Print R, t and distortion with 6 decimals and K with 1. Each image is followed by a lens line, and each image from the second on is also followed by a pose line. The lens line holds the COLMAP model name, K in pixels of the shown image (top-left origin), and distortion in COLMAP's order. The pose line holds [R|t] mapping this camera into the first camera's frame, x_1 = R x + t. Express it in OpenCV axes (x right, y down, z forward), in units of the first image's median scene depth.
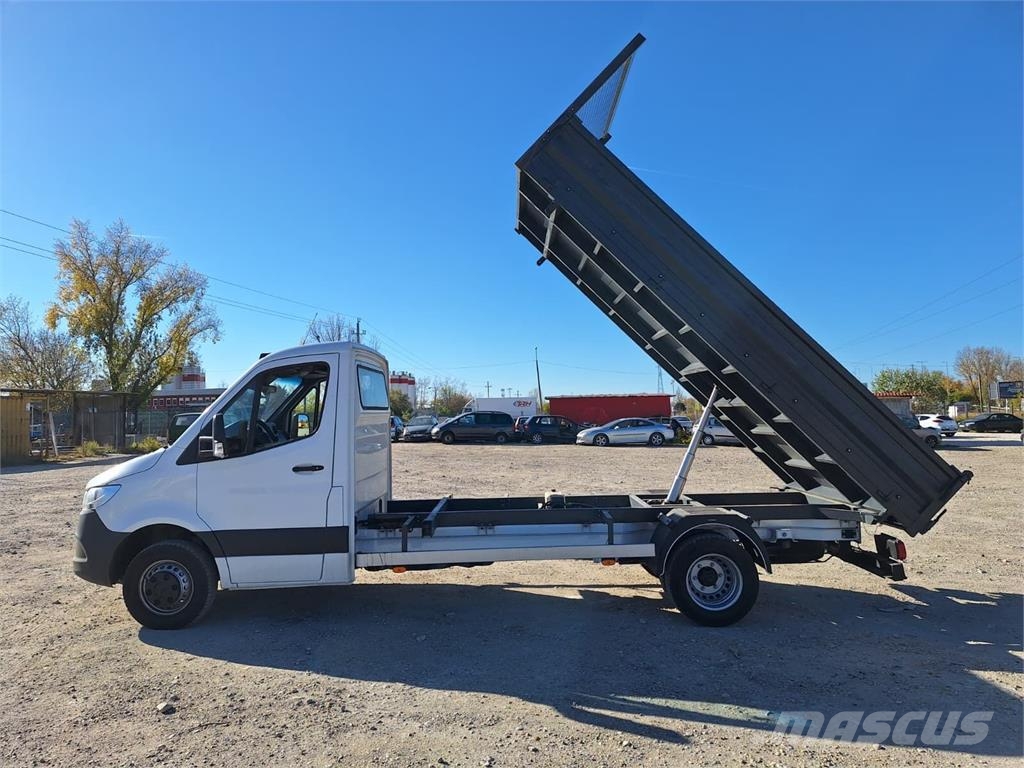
lens RADIAL K [[725.6, 0, 514.3], [0, 725.6, 365.3], [0, 0, 1]] dist [0.060938, -0.070248]
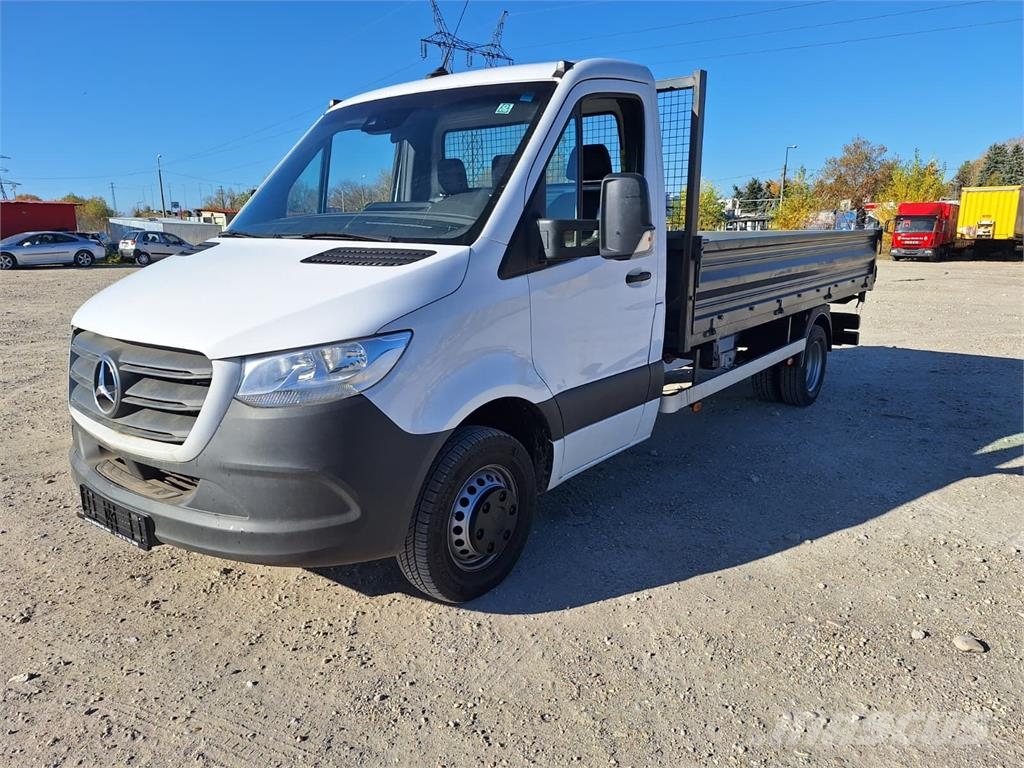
lens RADIAL K [[714.0, 0, 521.6], [0, 714.0, 389.9], [0, 0, 1]] dist [0.083118, -0.104688]
pose [[0.641241, -0.151012, 0.752333, -0.787497], [-0.061486, 0.967179, 0.246543, 0.087246], [-0.764872, -0.204351, 0.610910, 0.658927]]
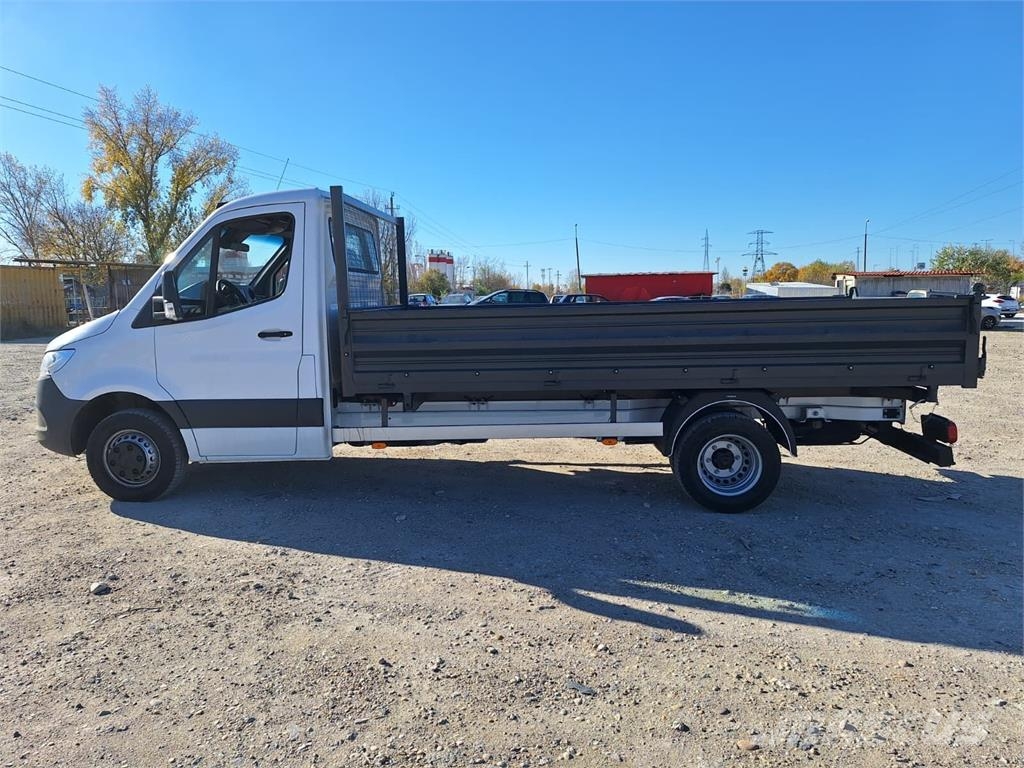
lens RADIAL K [[722.4, 0, 511.9], [0, 722.4, 369.3], [0, 0, 1]] dist [0.098007, -0.123718]
pose [[0.998235, 0.013608, -0.057803, 0.056637], [-0.003586, 0.985427, 0.170060, 0.029929], [0.059275, -0.169553, 0.983737, 0.126141]]
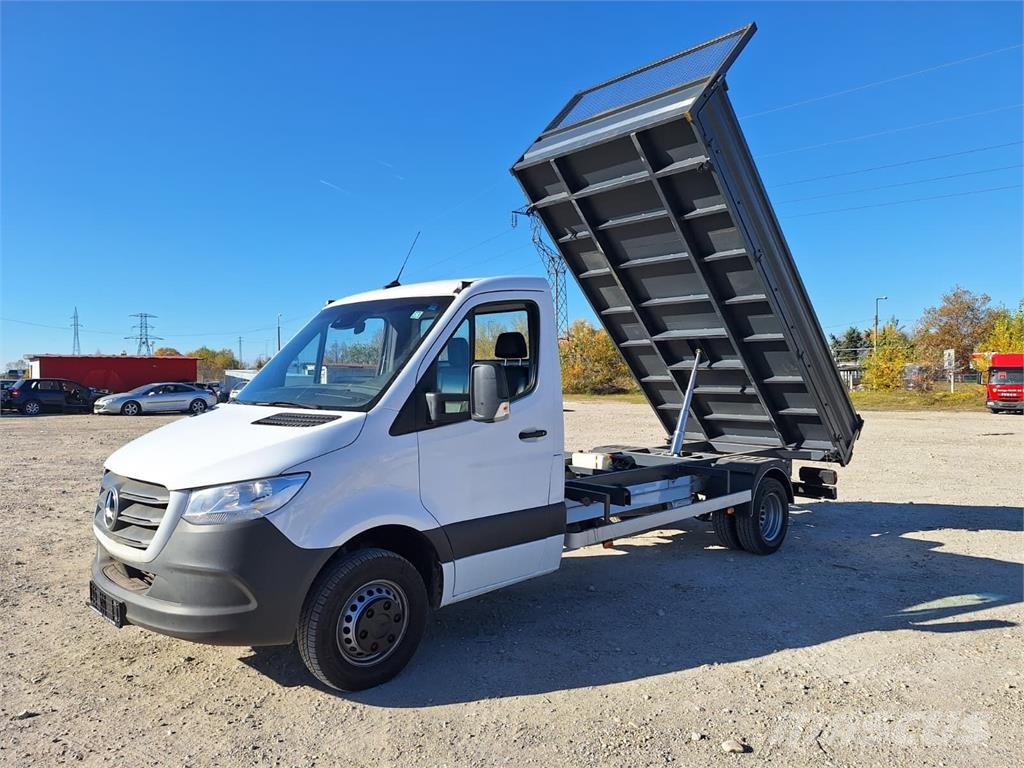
lens RADIAL K [[724.4, 0, 505.7], [0, 724.4, 377.8], [0, 0, 1]] dist [0.061641, -0.068500]
pose [[0.748609, 0.015853, 0.662822, -0.787637], [-0.056481, 0.997605, 0.039931, 0.050664], [-0.660602, -0.067329, 0.747711, 0.427202]]
